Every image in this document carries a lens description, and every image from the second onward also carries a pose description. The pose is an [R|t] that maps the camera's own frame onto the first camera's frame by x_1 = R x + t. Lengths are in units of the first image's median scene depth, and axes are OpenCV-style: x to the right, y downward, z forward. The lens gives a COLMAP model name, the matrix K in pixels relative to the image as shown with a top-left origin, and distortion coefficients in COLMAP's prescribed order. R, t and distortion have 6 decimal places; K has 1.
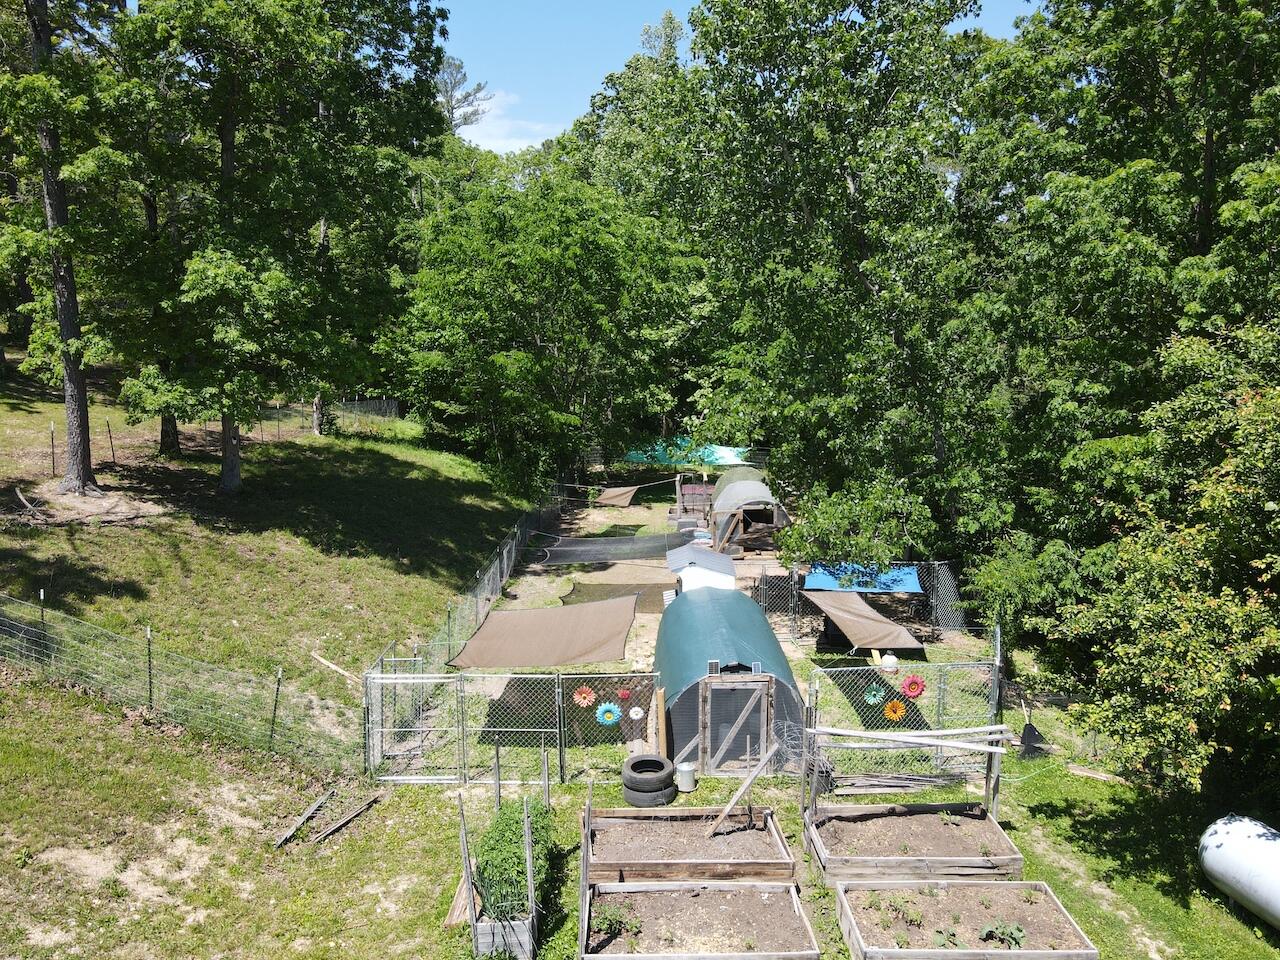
lens RADIAL K [[943.8, 0, 635.6], [0, 943.8, 483.6], [0, 0, 1]] dist [0.013249, -0.003651]
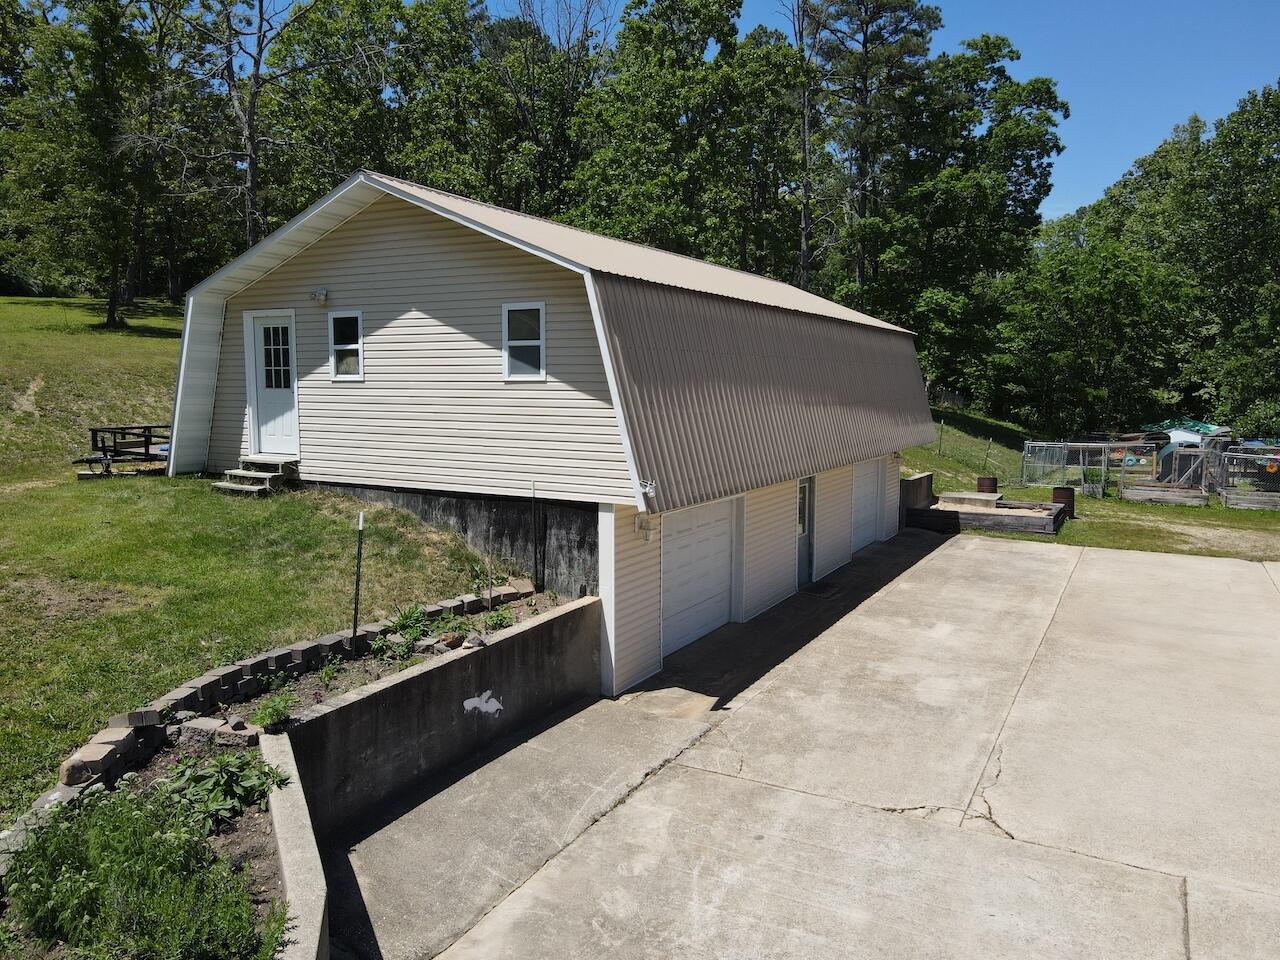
lens RADIAL K [[943.8, 0, 645.6], [0, 943.8, 477.8], [0, 0, 1]] dist [0.013249, -0.003651]
pose [[0.883379, 0.054889, -0.465434, 0.002800], [-0.085591, 0.995310, -0.045072, 0.201458], [0.460777, 0.079653, 0.883934, -0.700918]]
